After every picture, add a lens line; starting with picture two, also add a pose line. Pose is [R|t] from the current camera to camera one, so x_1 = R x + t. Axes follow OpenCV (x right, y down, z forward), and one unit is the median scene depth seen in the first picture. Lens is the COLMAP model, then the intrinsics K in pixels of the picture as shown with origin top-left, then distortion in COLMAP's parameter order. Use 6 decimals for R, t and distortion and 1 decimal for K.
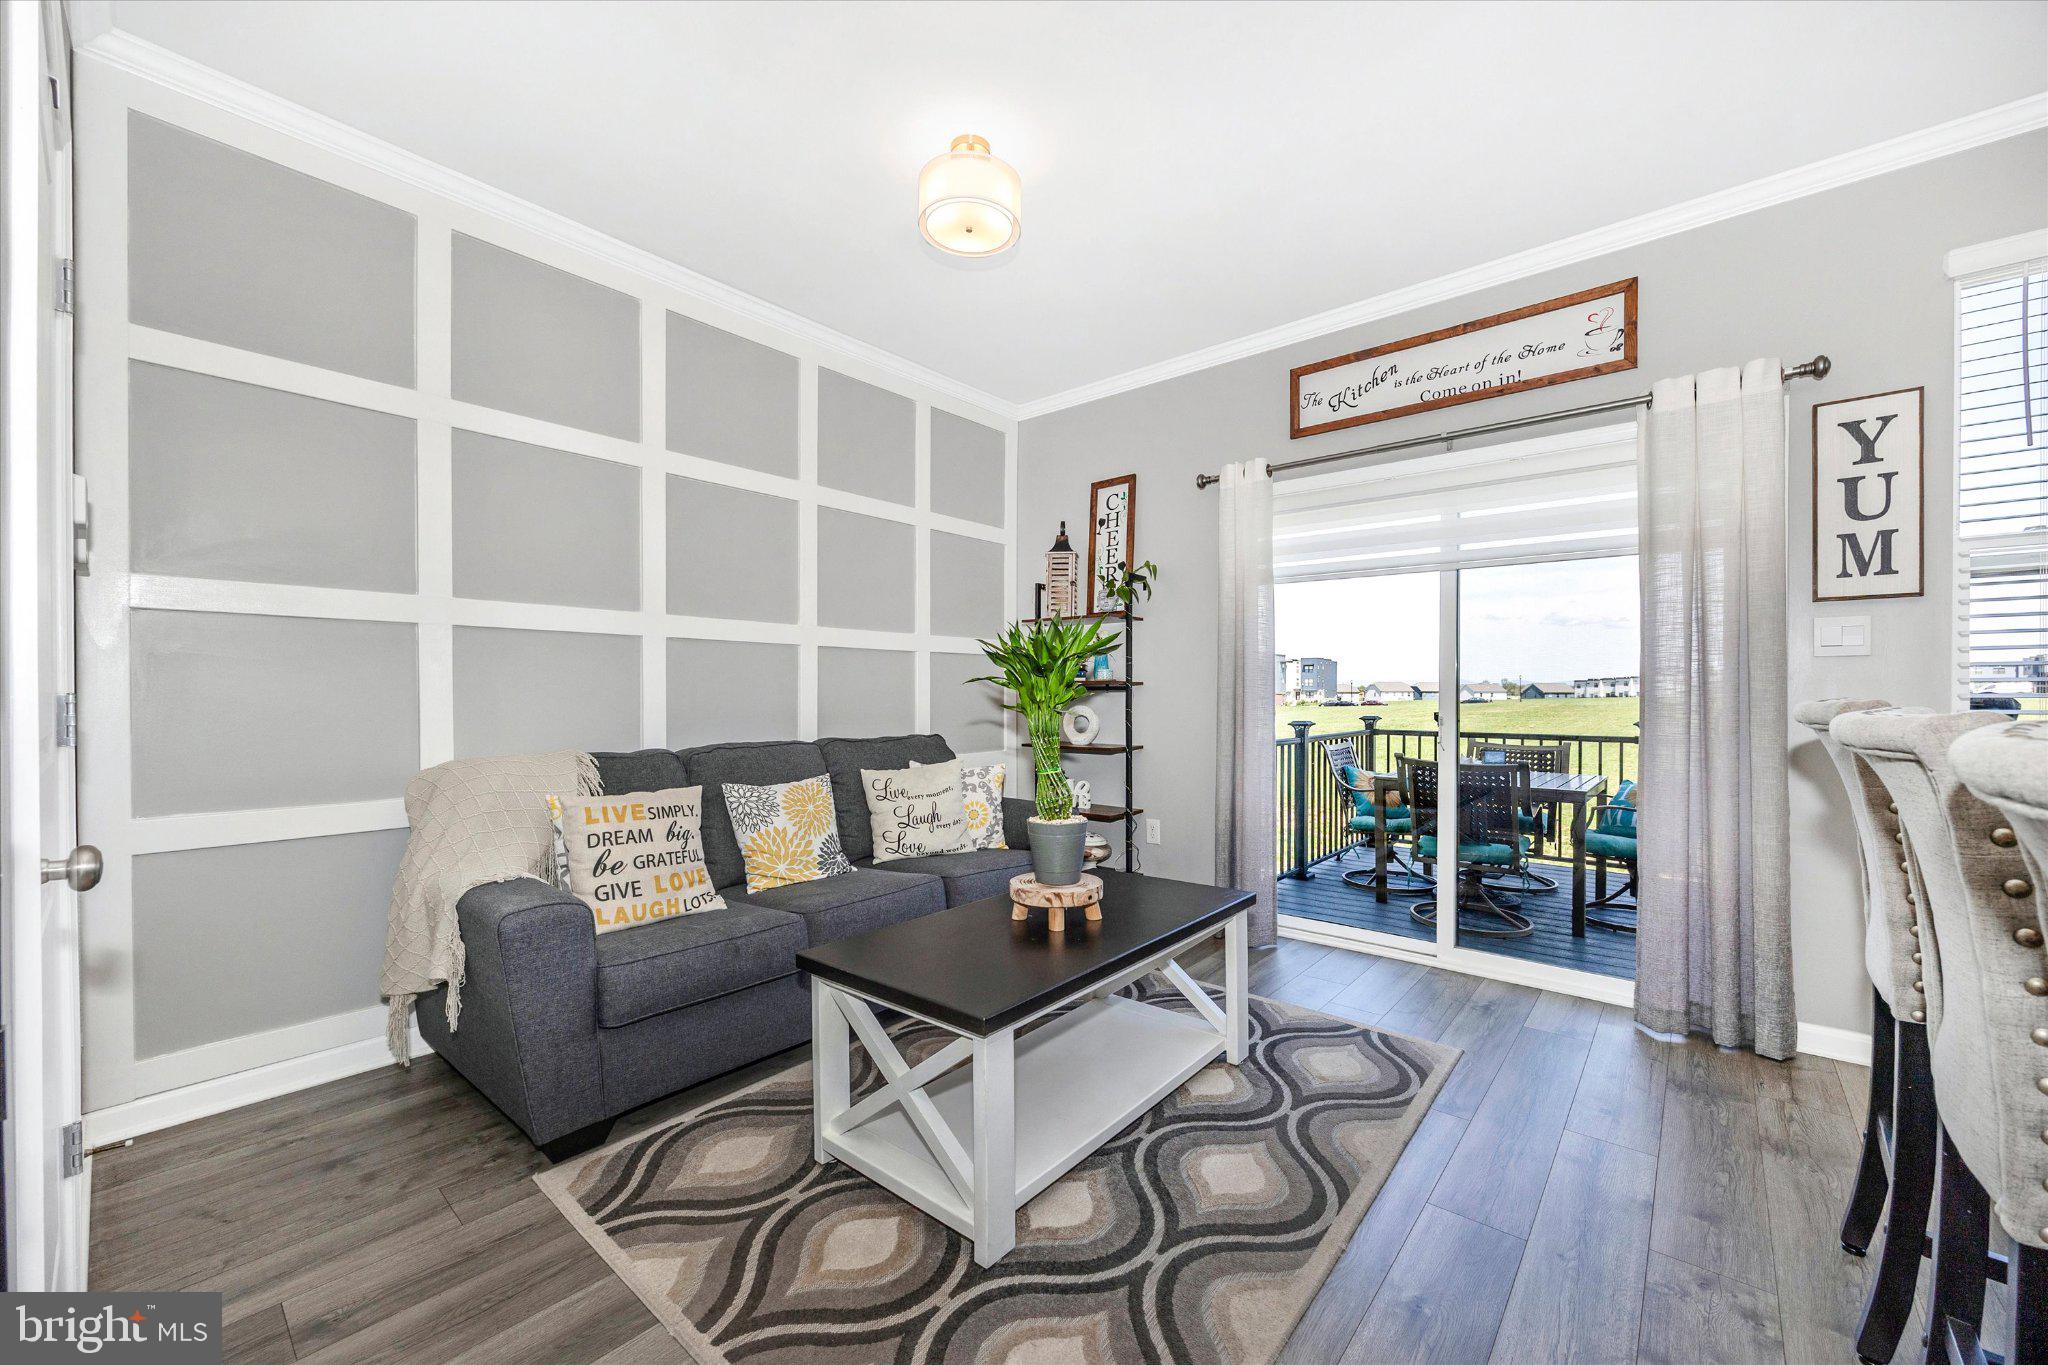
lens RADIAL K [[785.7, 0, 1031.3], [0, 785.7, 700.7], [0, 0, 1]] dist [0.001063, -0.000030]
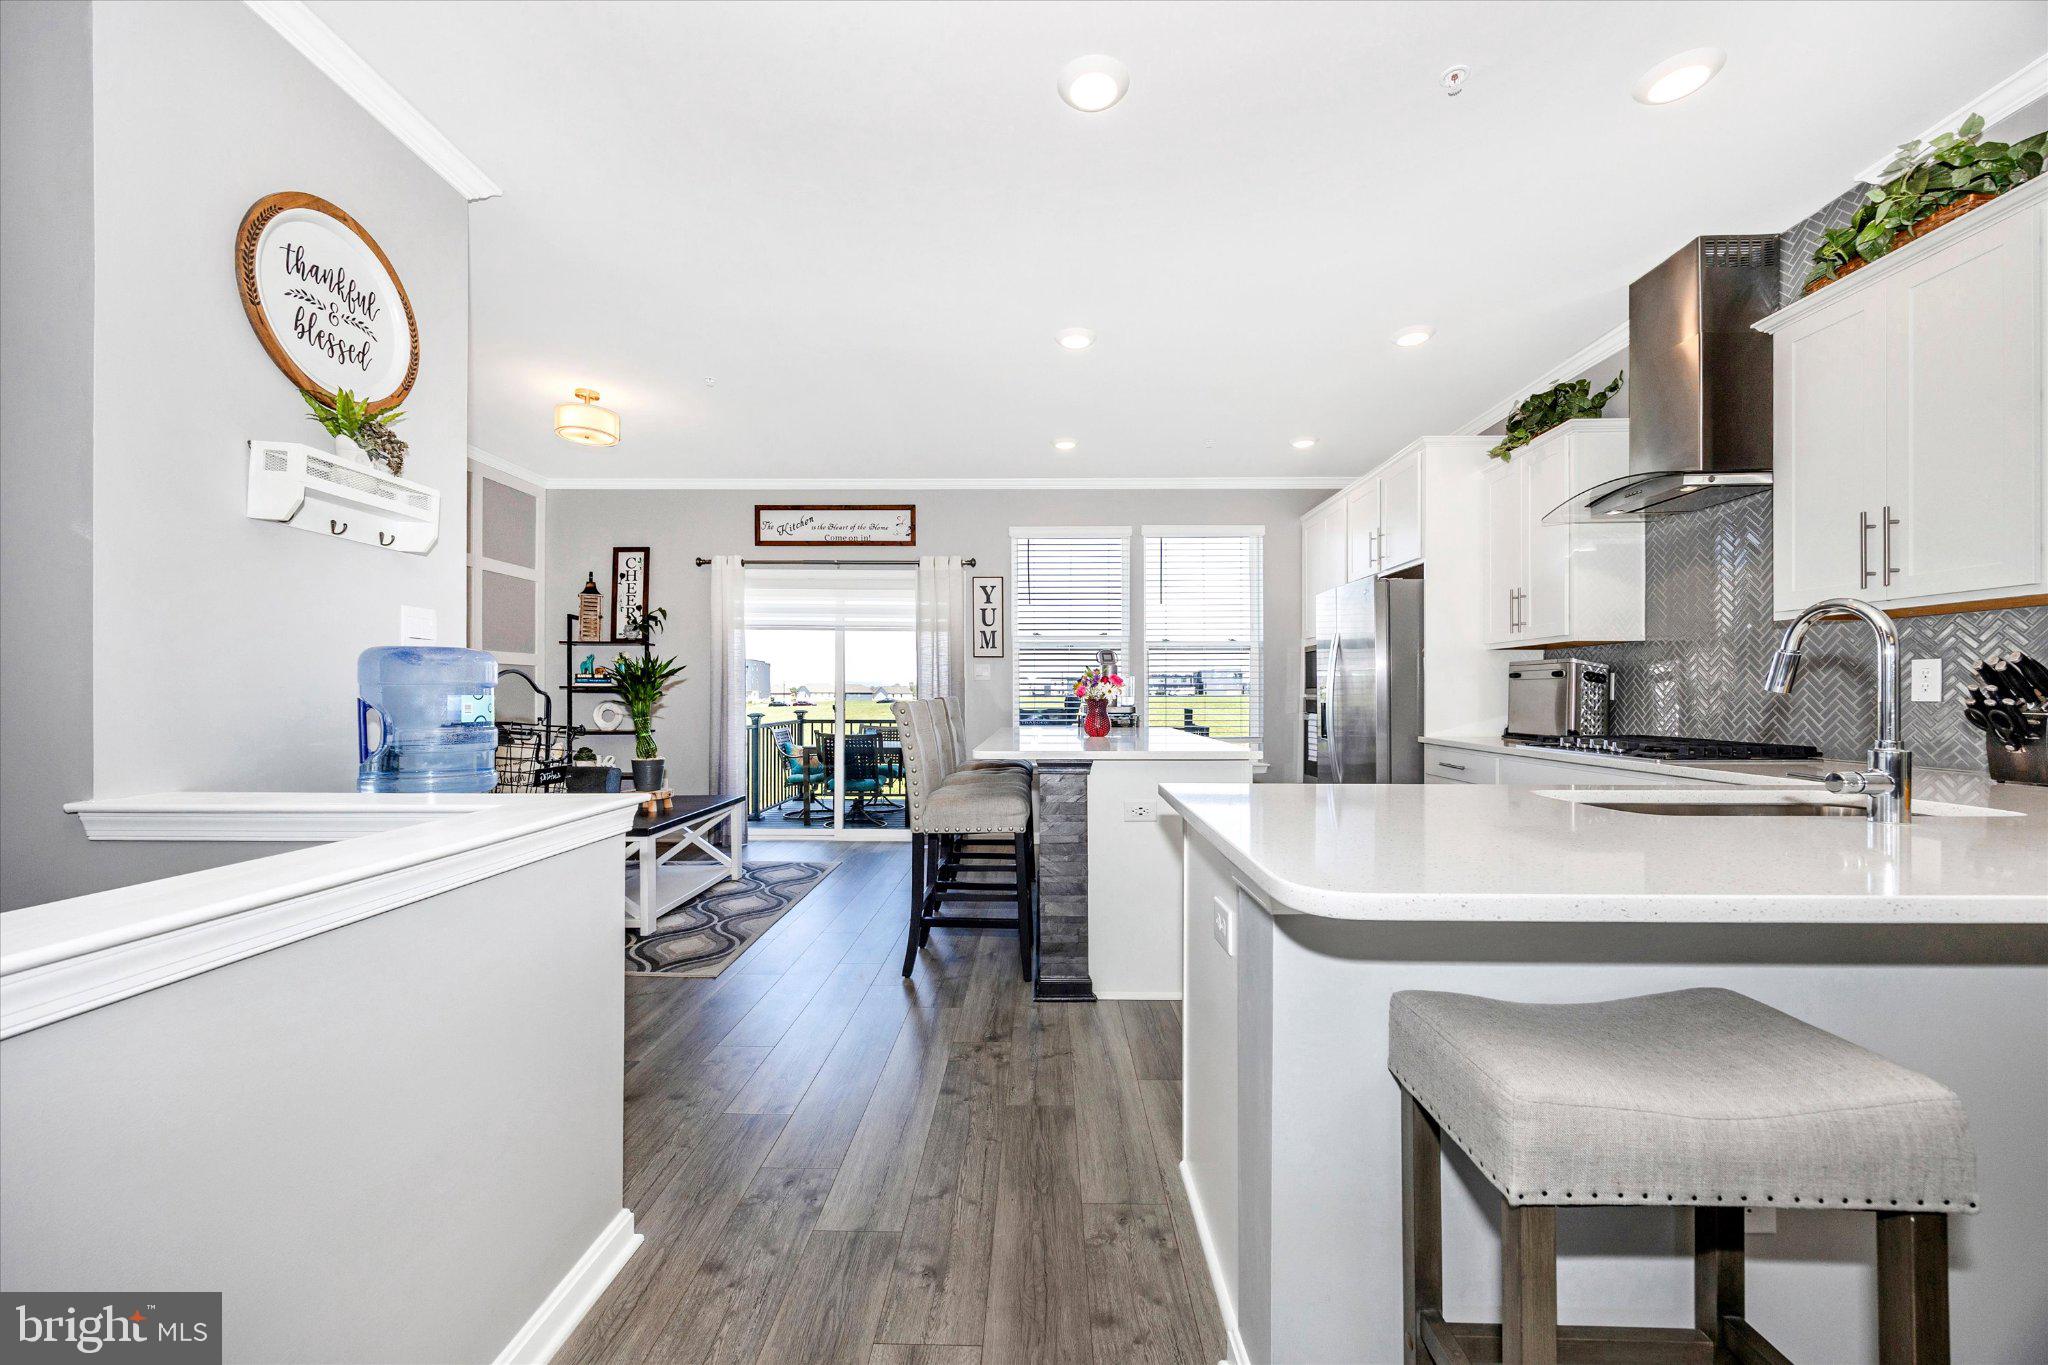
lens RADIAL K [[792.6, 0, 1015.3], [0, 792.6, 697.7], [0, 0, 1]] dist [-0.000289, 0.000014]
pose [[0.783290, -0.000721, 0.621656, -0.323167], [0.004026, 0.999984, -0.003913, 0.006256], [-0.621643, 0.005568, 0.783281, -0.757571]]
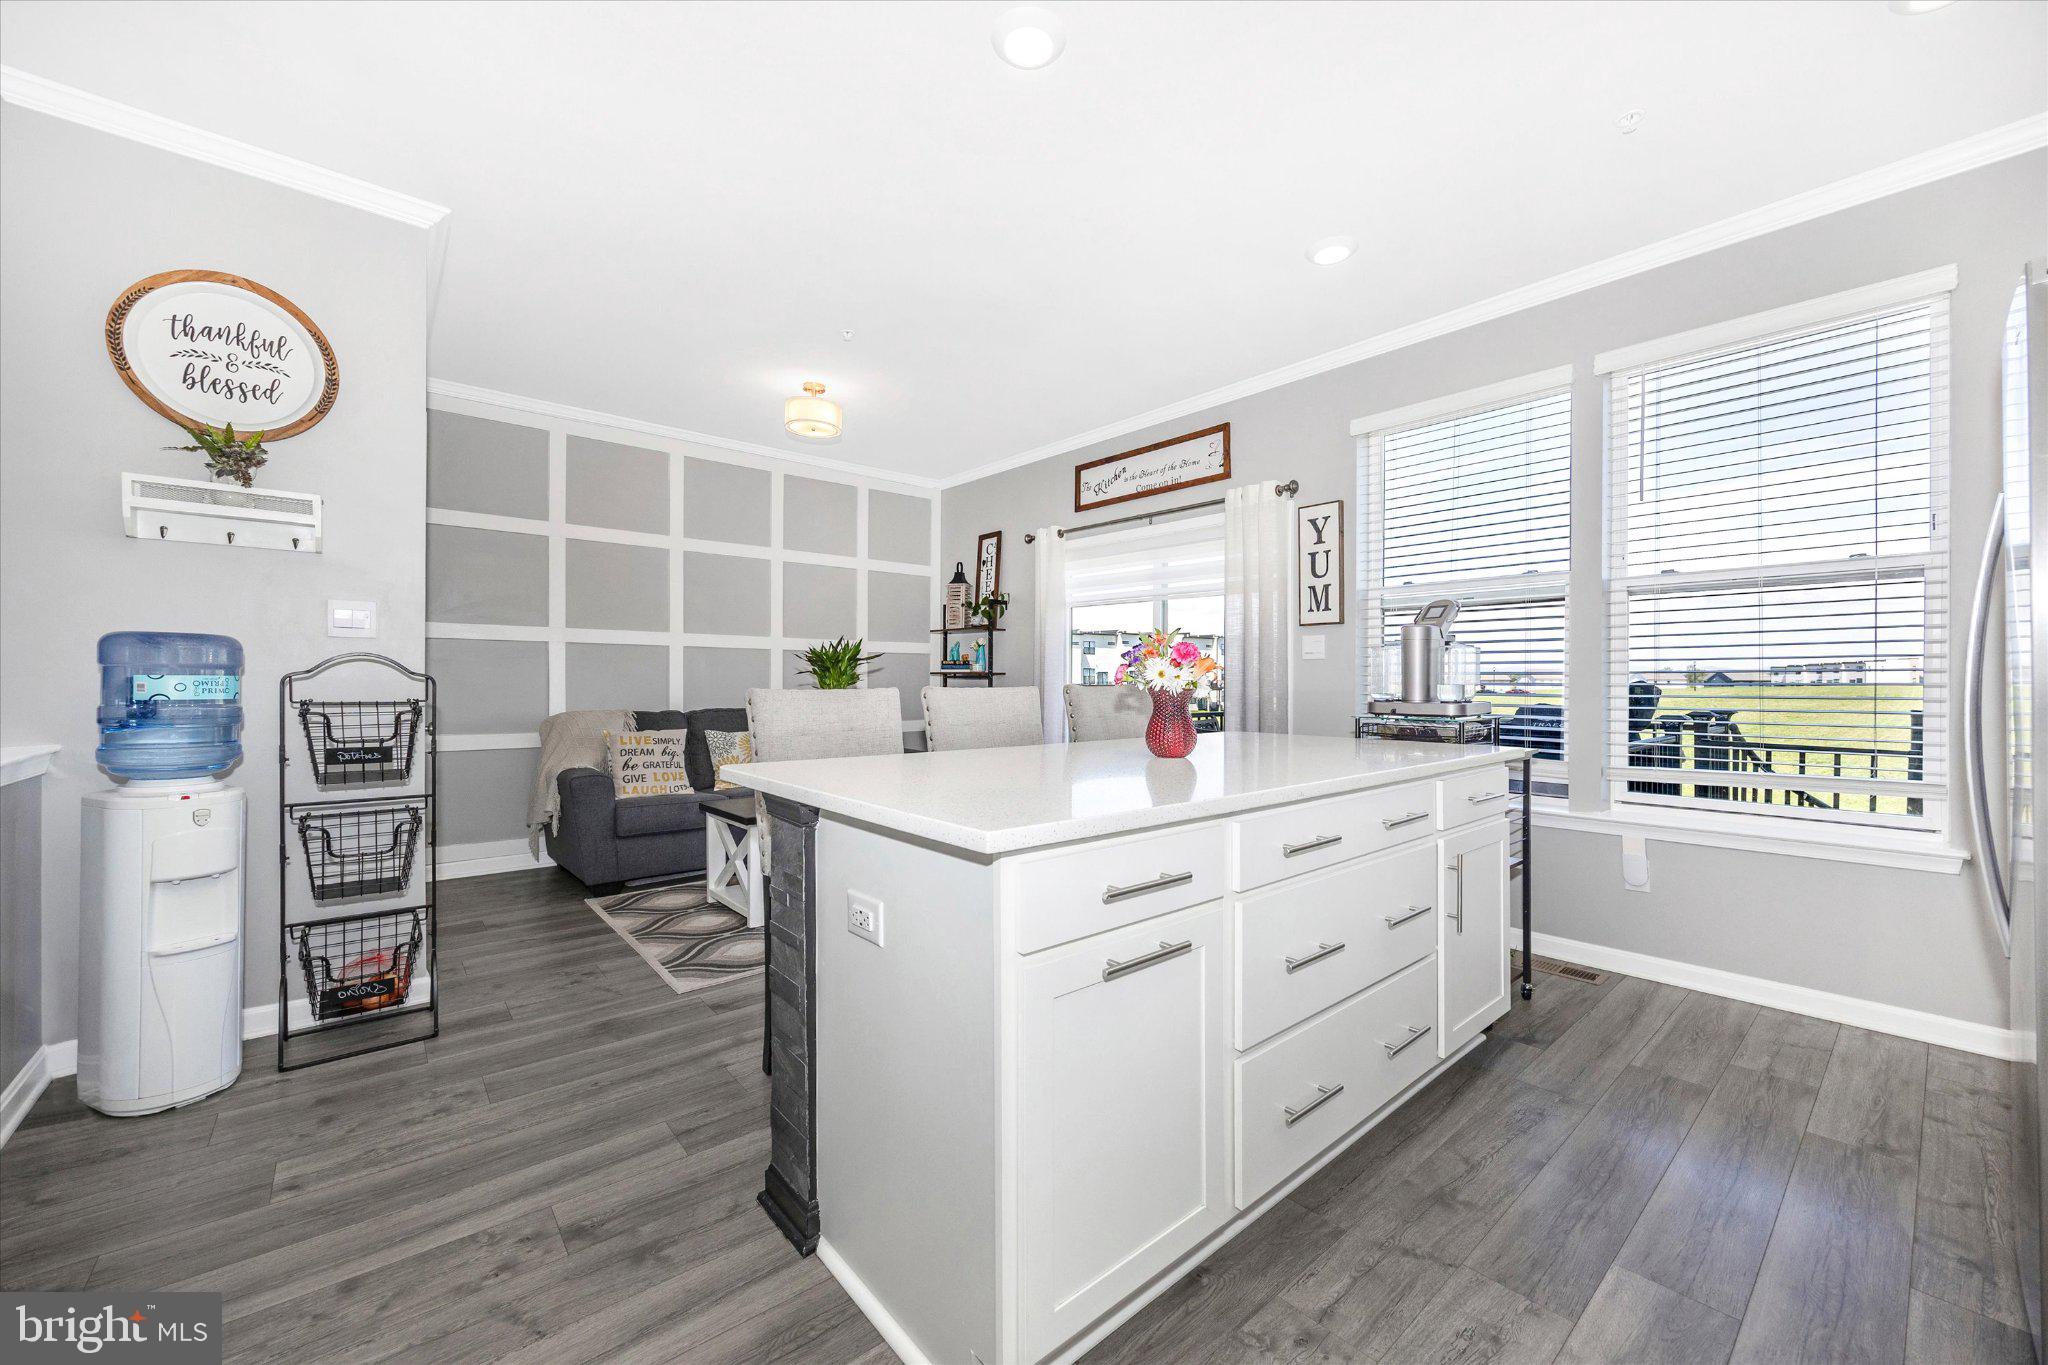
lens RADIAL K [[788.7, 0, 1033.5], [0, 788.7, 685.0], [0, 0, 1]] dist [-0.000511, -0.000109]
pose [[0.987012, 0.005193, -0.160564, 0.539633], [-0.005924, 0.999974, -0.004074, 0.005880], [0.160539, 0.004972, 0.987017, -0.551285]]
